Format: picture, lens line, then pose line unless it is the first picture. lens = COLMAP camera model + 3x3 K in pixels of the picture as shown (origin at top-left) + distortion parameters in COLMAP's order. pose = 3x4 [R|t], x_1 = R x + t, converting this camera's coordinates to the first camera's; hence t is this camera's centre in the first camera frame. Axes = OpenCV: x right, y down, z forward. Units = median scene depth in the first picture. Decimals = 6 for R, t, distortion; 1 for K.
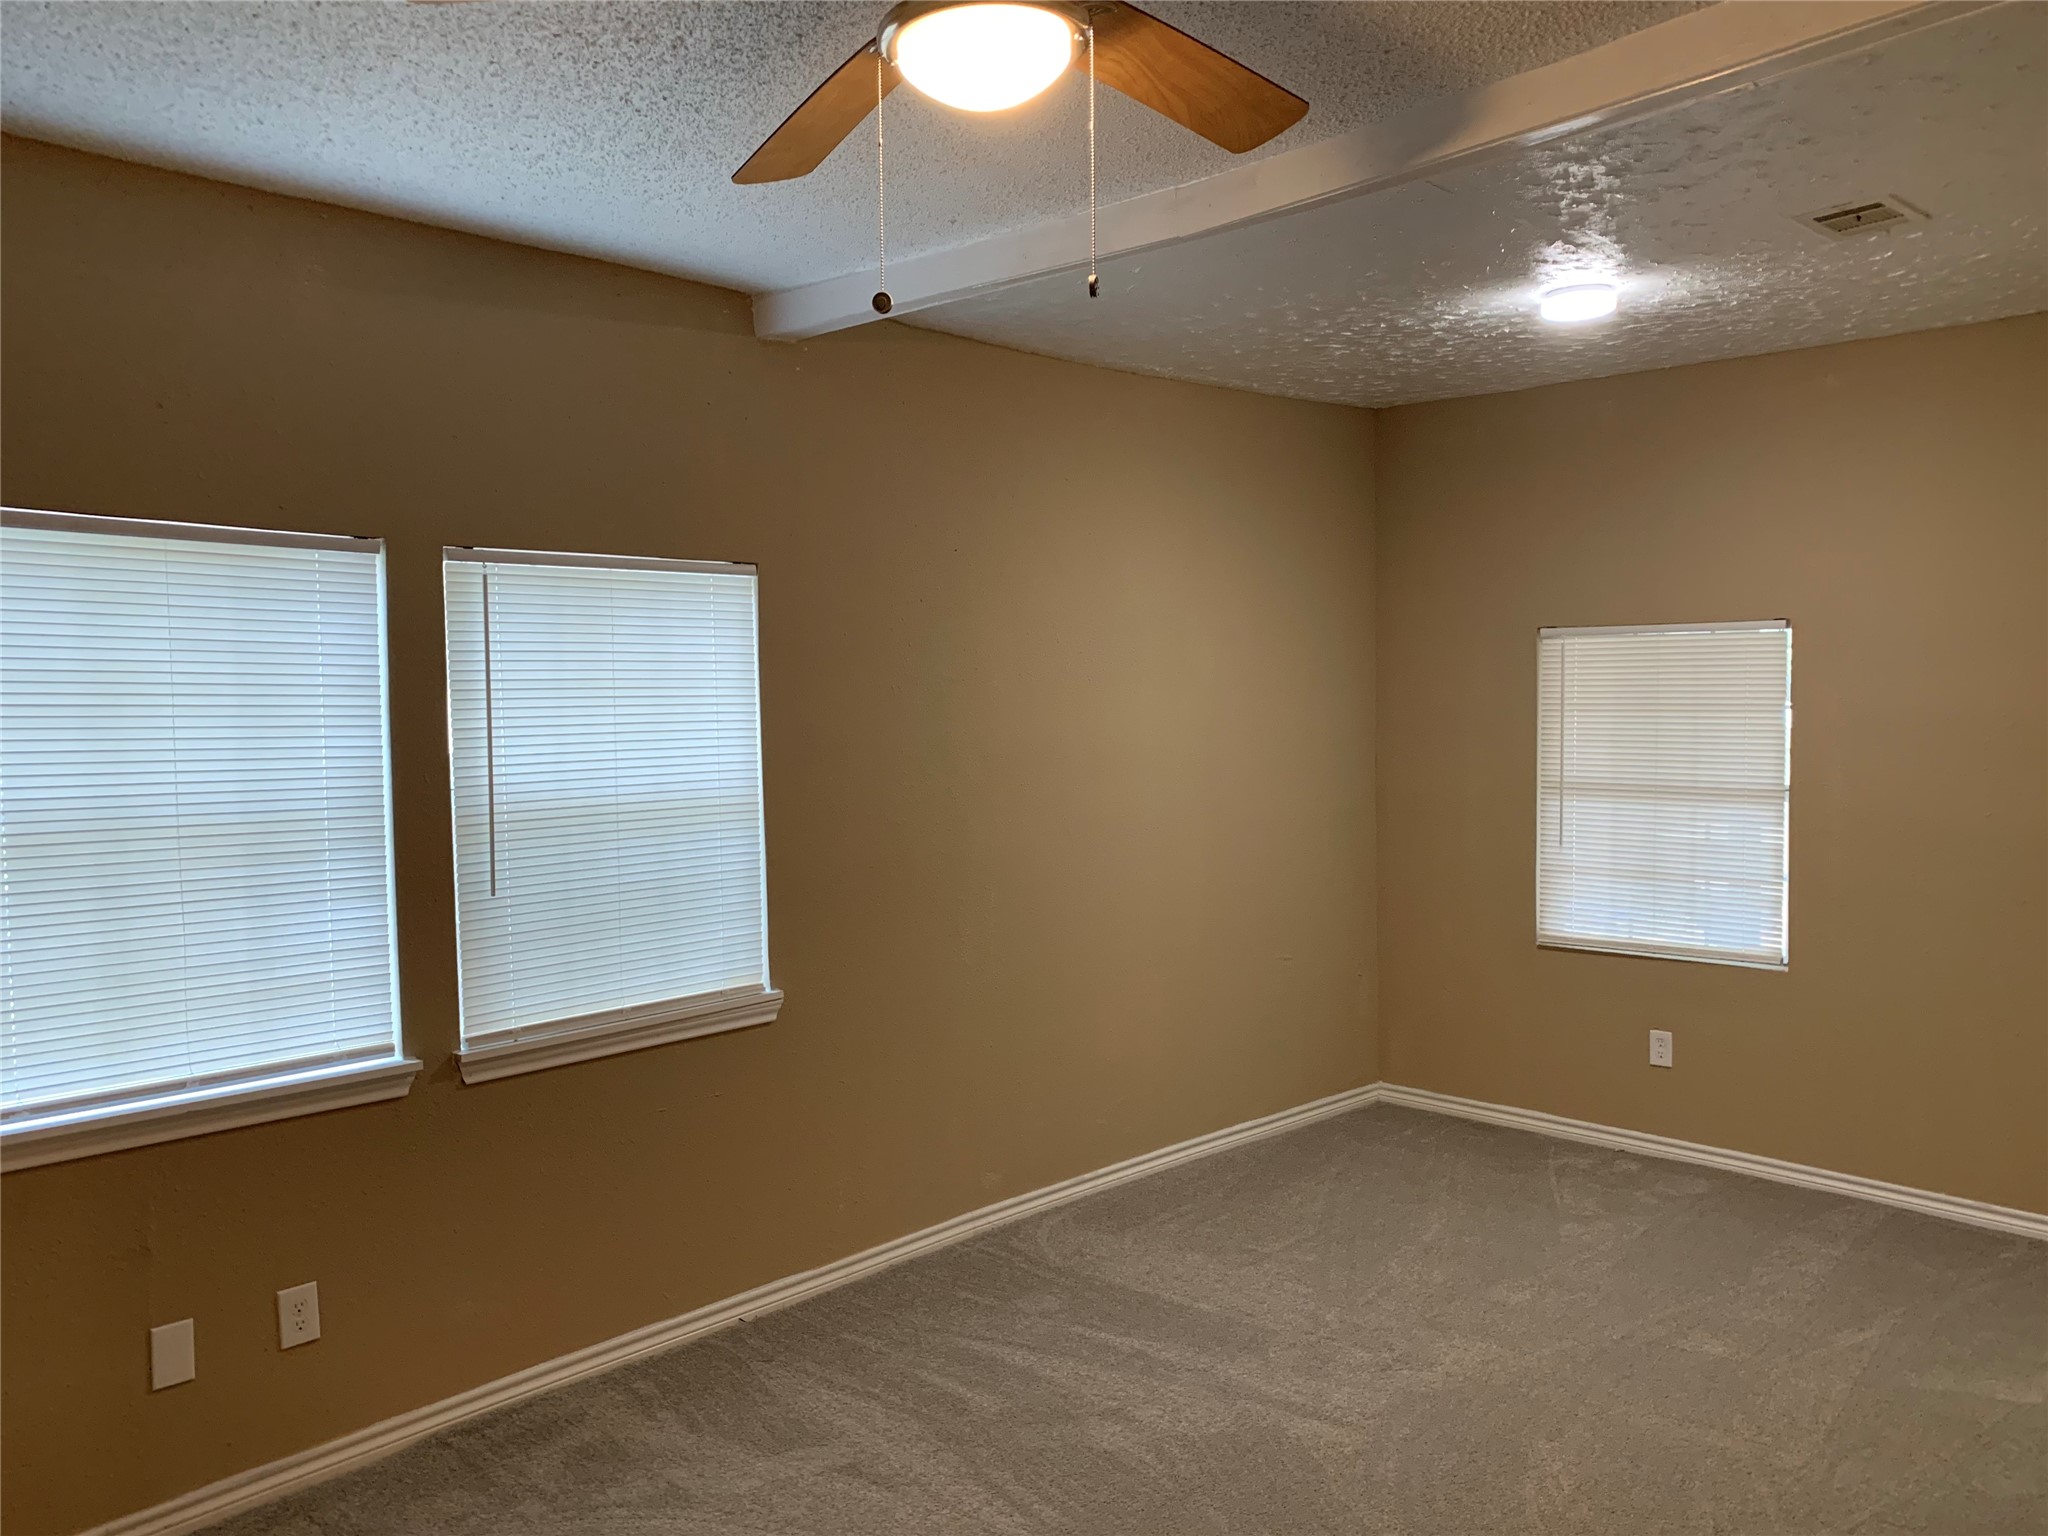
lens RADIAL K [[1594.4, 0, 1024.0], [0, 1594.4, 768.0], [0, 0, 1]] dist [0.062170, 0.004497]
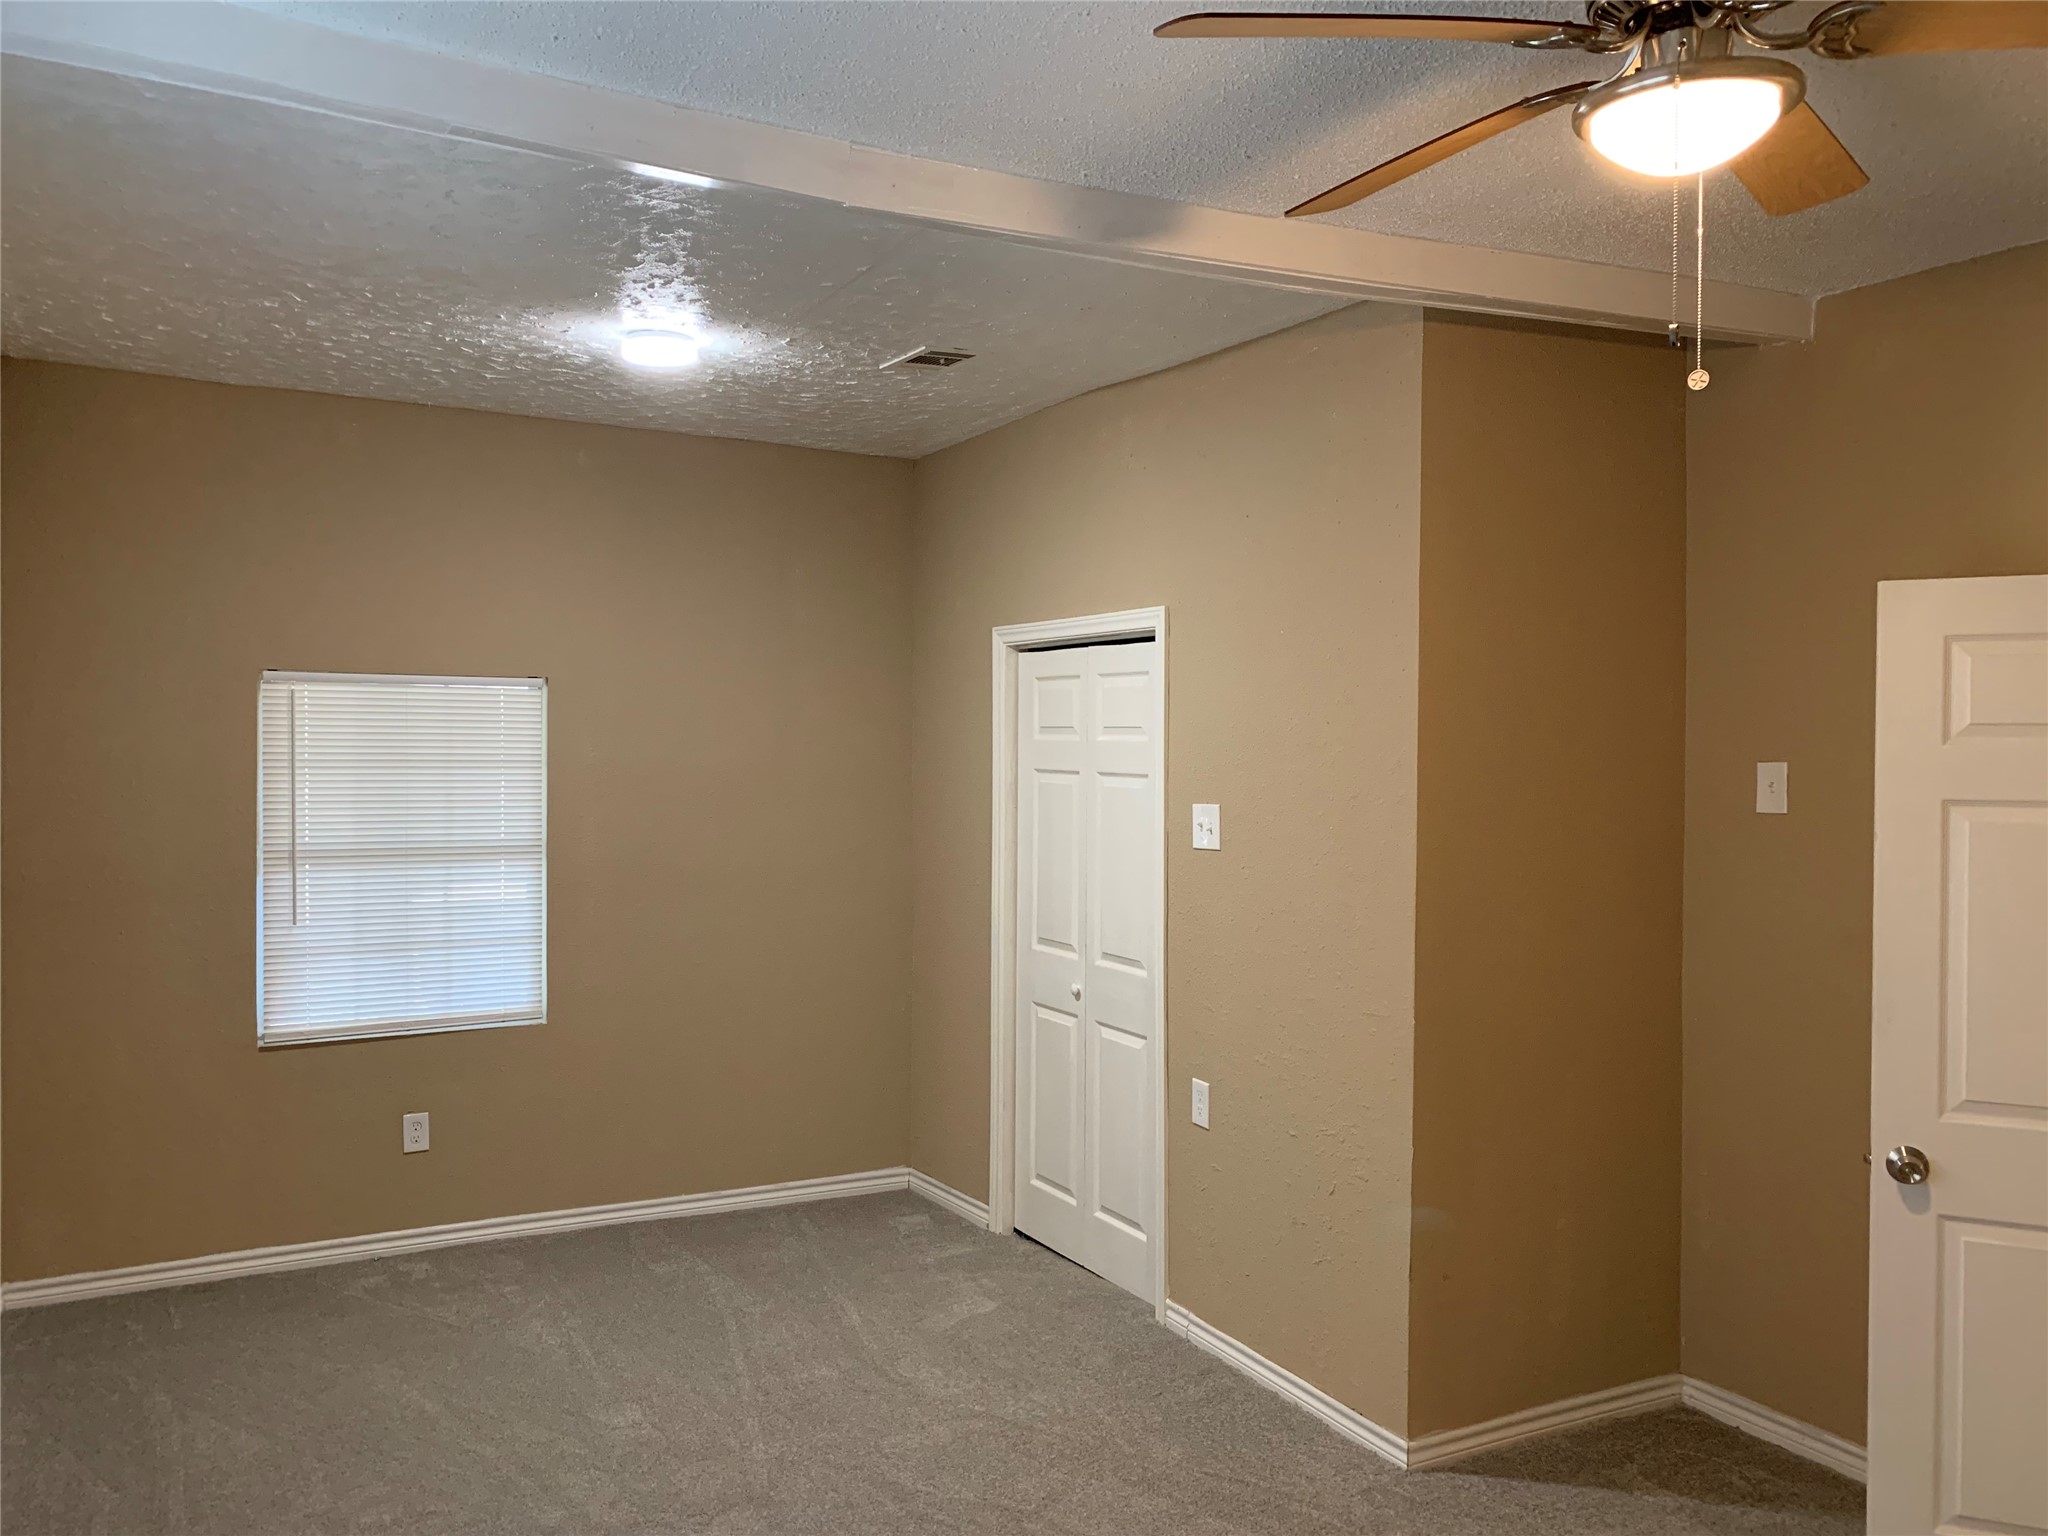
lens RADIAL K [[1594.4, 0, 1024.0], [0, 1594.4, 768.0], [0, 0, 1]] dist [0.062170, 0.004497]
pose [[0.334988, -0.004137, 0.942213, -0.360163], [0.037074, 0.999274, -0.008793, -0.013949], [-0.941493, 0.037878, 0.334899, 0.354009]]
